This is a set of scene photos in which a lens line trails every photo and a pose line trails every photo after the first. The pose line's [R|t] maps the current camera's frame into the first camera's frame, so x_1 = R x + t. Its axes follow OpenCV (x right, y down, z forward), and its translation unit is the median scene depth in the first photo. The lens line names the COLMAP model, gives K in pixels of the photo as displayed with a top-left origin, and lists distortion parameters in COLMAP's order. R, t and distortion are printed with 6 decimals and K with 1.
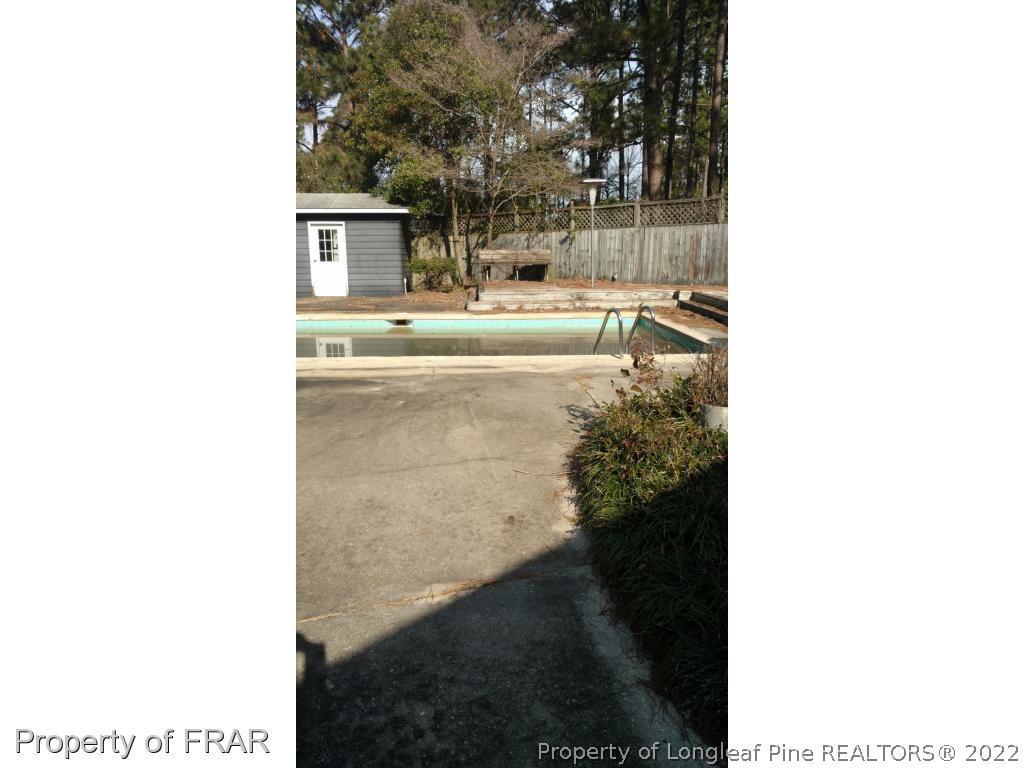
lens RADIAL K [[609.8, 0, 512.0], [0, 609.8, 384.0], [0, 0, 1]] dist [0.000880, 0.000145]
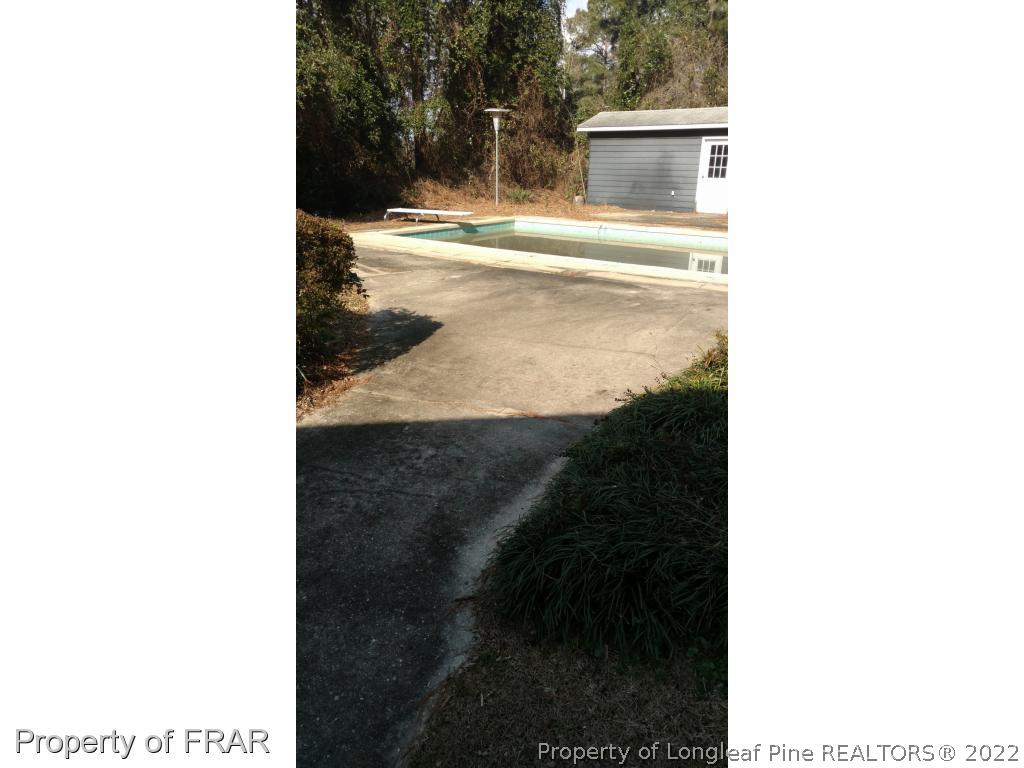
lens RADIAL K [[609.8, 0, 512.0], [0, 609.8, 384.0], [0, 0, 1]] dist [0.000880, 0.000145]
pose [[0.767001, 0.227071, -0.600123, 0.129794], [-0.147357, 0.972625, 0.179682, 0.001305], [0.624496, -0.049384, 0.779465, -0.023417]]
